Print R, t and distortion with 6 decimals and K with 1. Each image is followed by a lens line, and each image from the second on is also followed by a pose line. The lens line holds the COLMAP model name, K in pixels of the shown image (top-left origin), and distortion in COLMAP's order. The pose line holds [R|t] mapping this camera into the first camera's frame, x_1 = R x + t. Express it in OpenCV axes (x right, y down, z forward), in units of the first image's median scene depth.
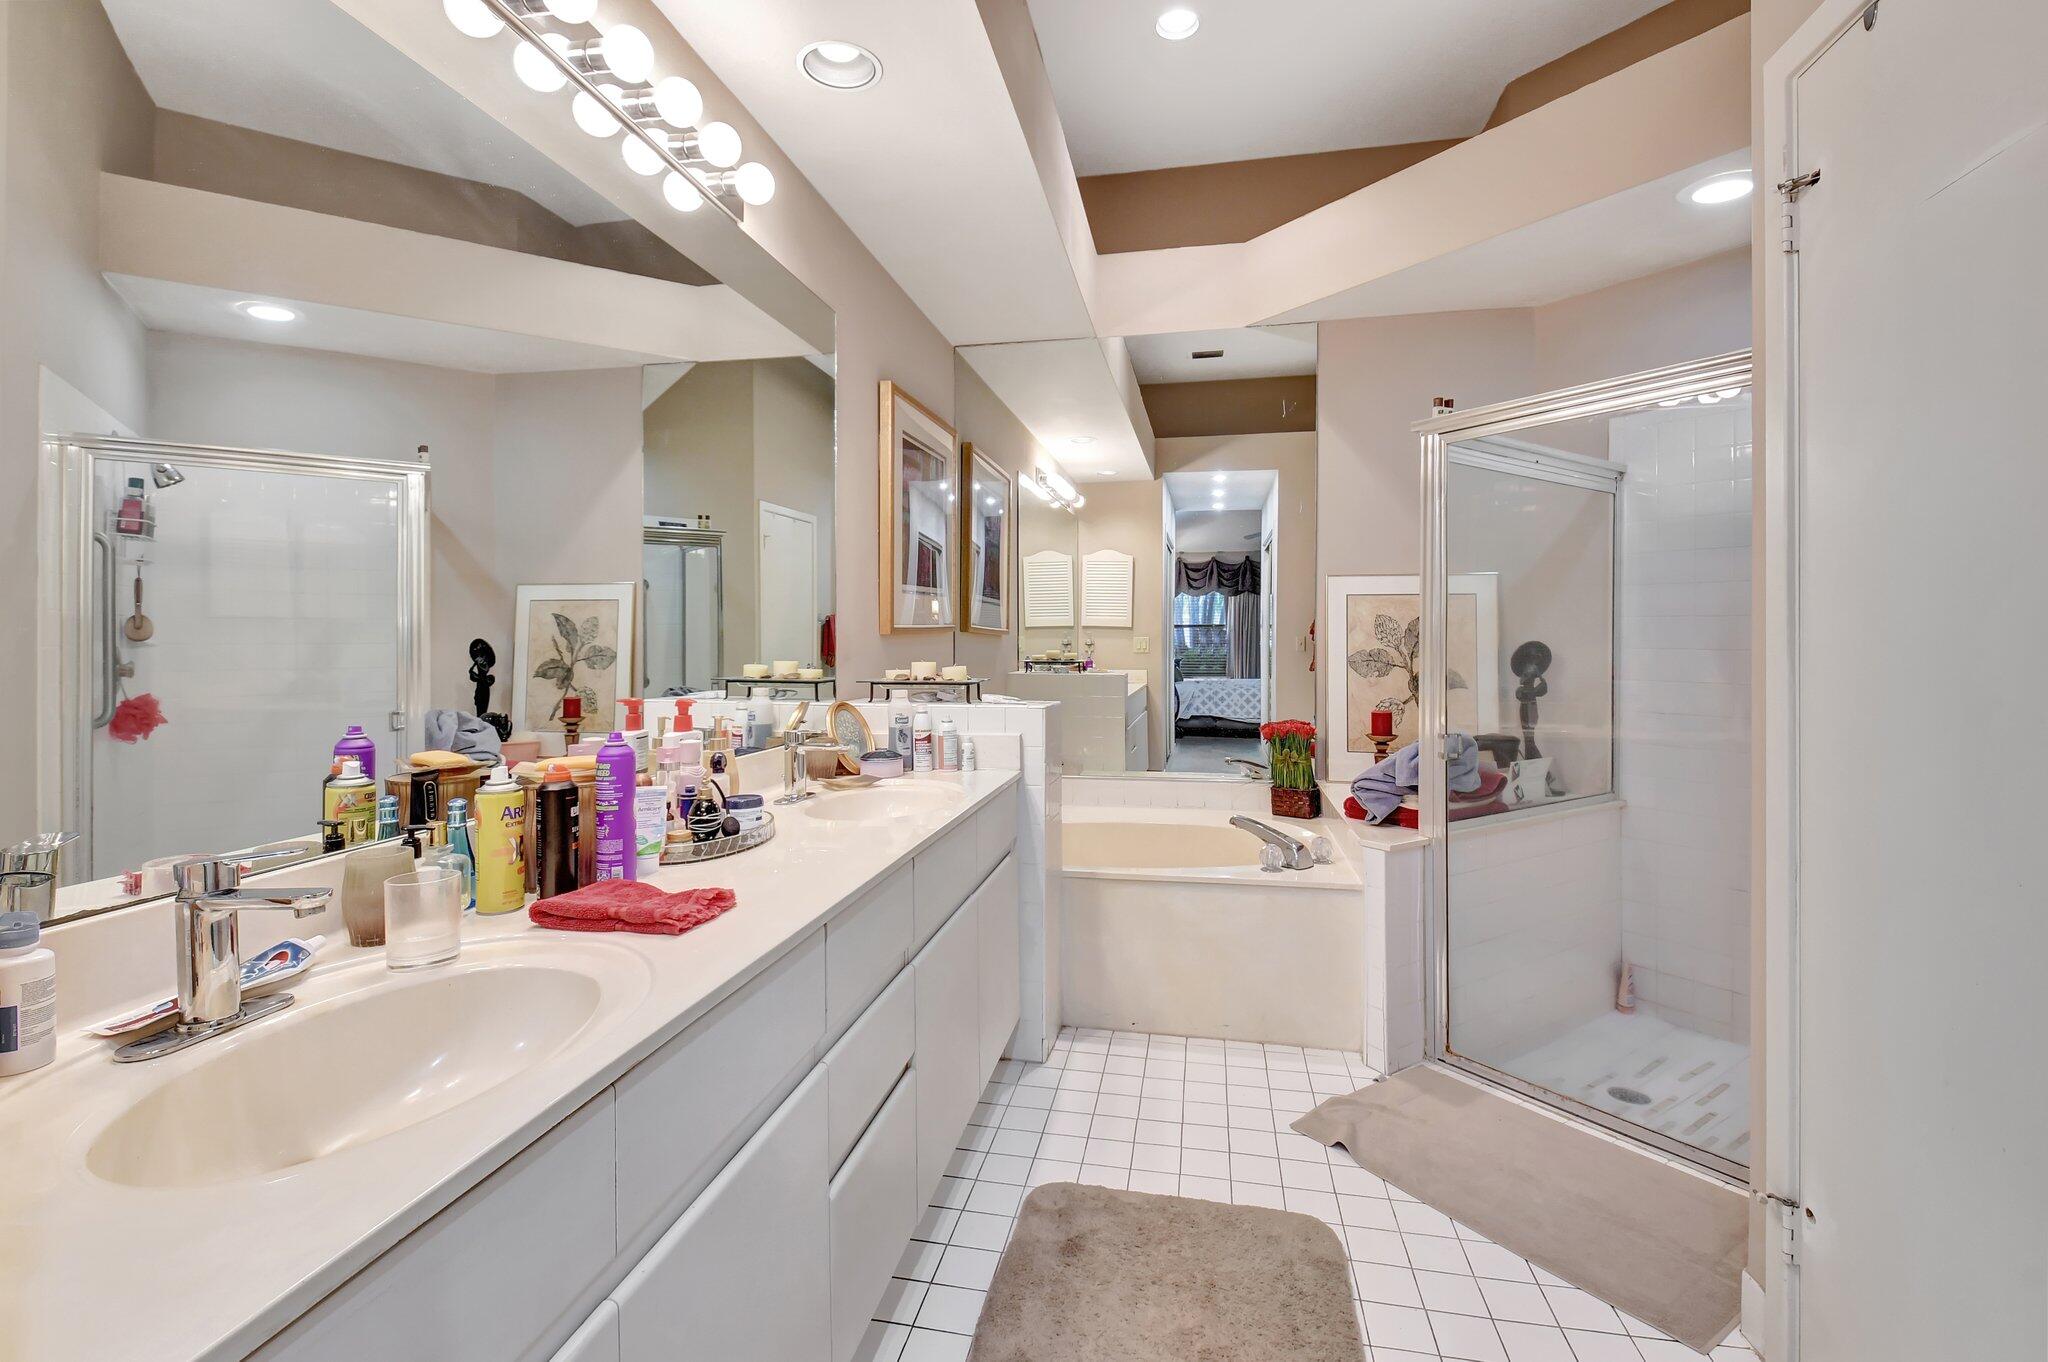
lens RADIAL K [[907.6, 0, 1011.7], [0, 907.6, 673.1], [0, 0, 1]] dist [0.042138, -0.032836]
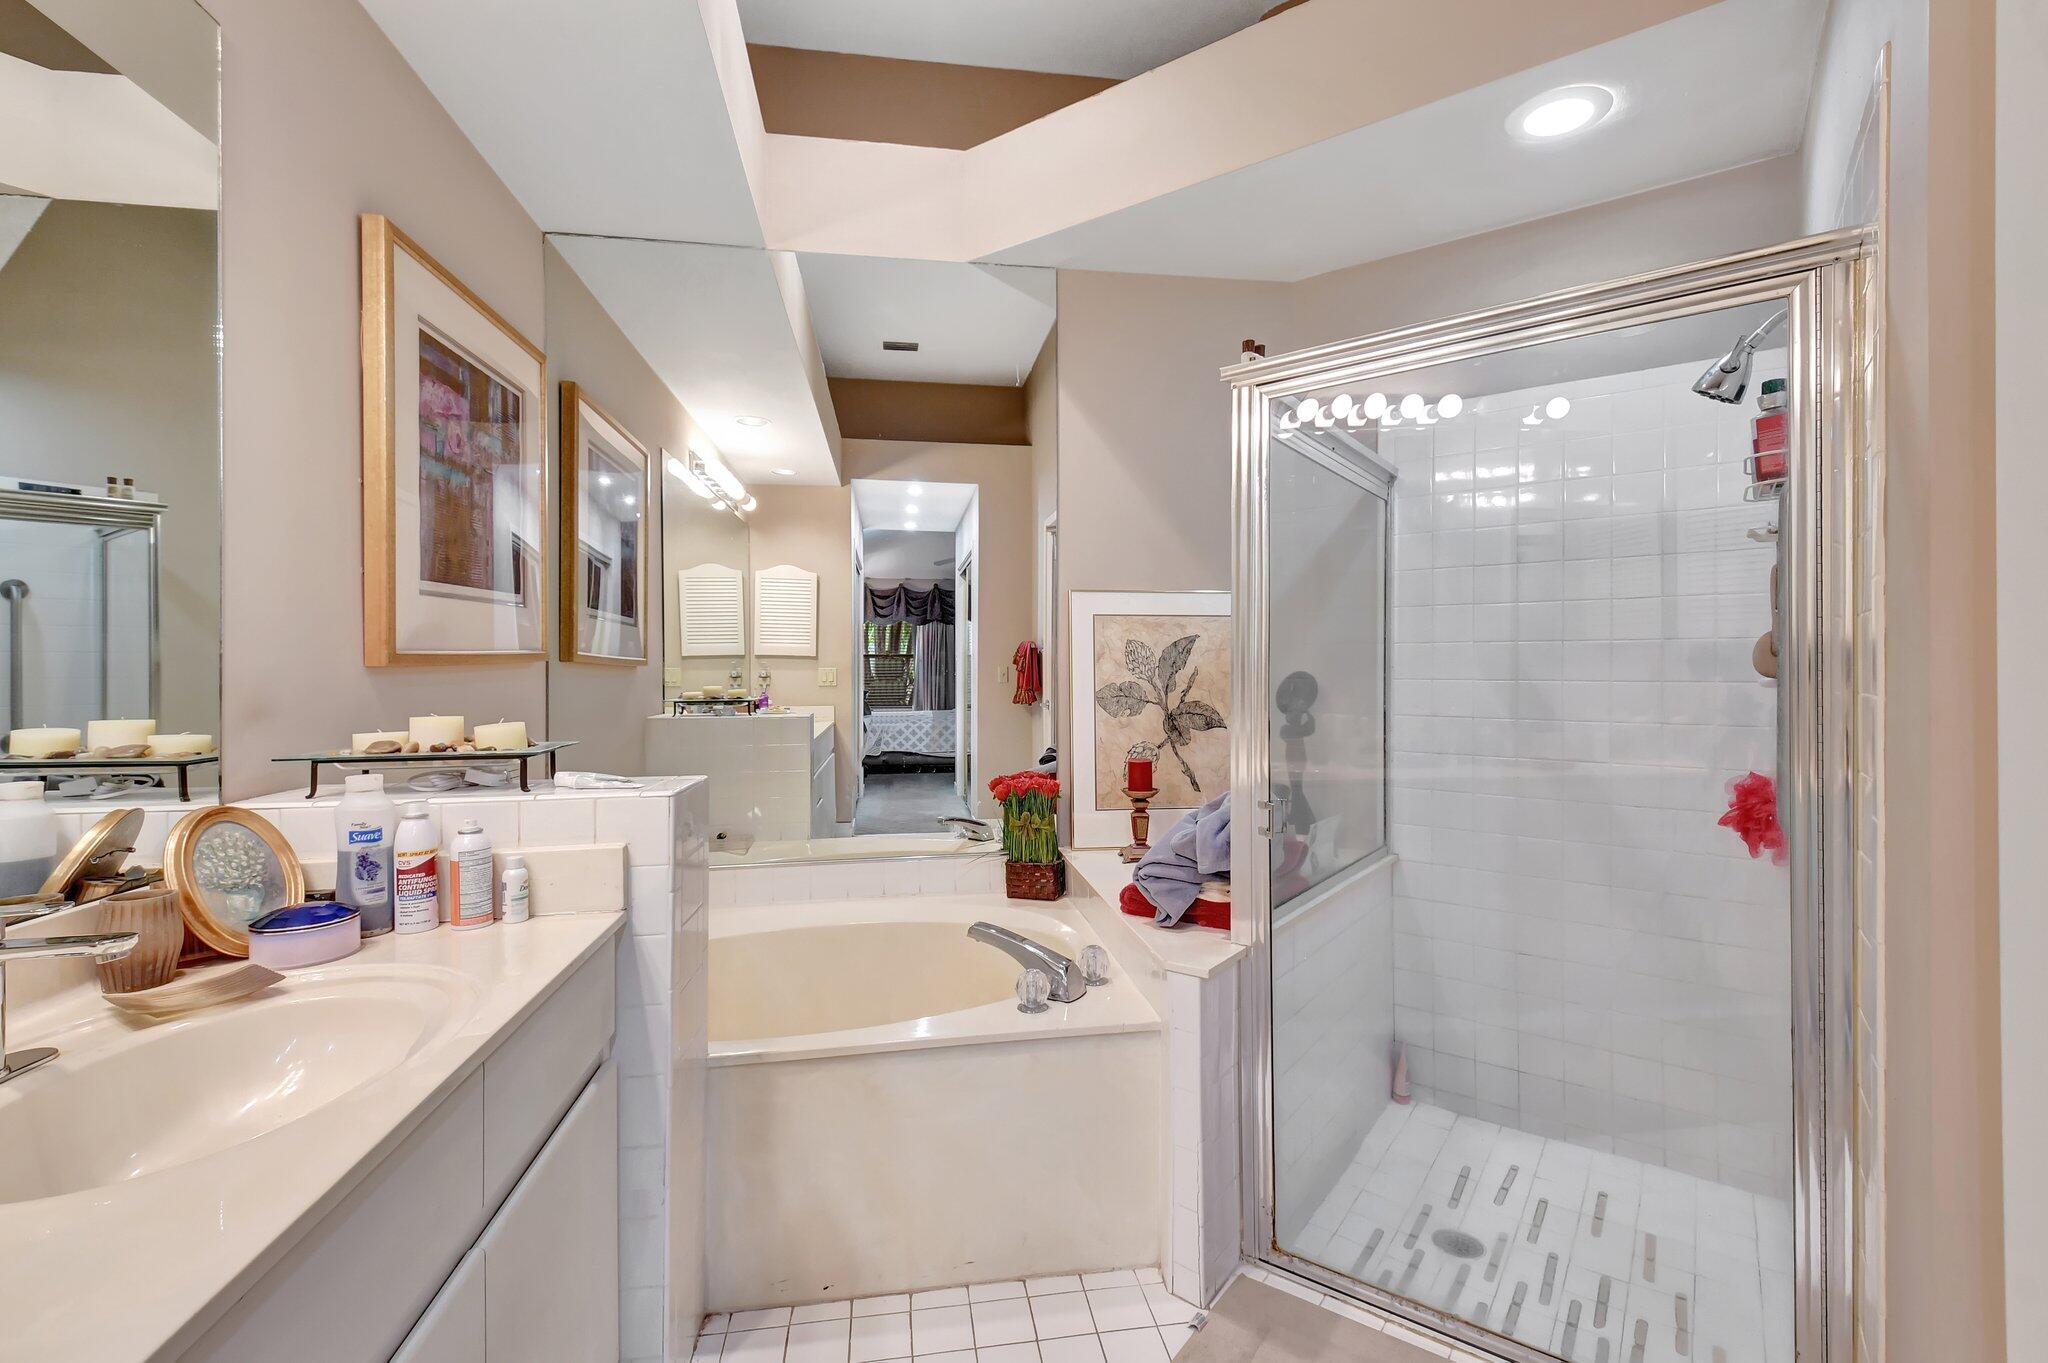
lens RADIAL K [[907.6, 0, 1011.7], [0, 907.6, 673.6], [0, 0, 1]] dist [0.042138, -0.032836]
pose [[0.941002, -0.006748, 0.338333, 0.030994], [0.017880, 0.999396, -0.029795, -0.011548], [-0.337928, 0.034087, 0.940554, 0.278622]]
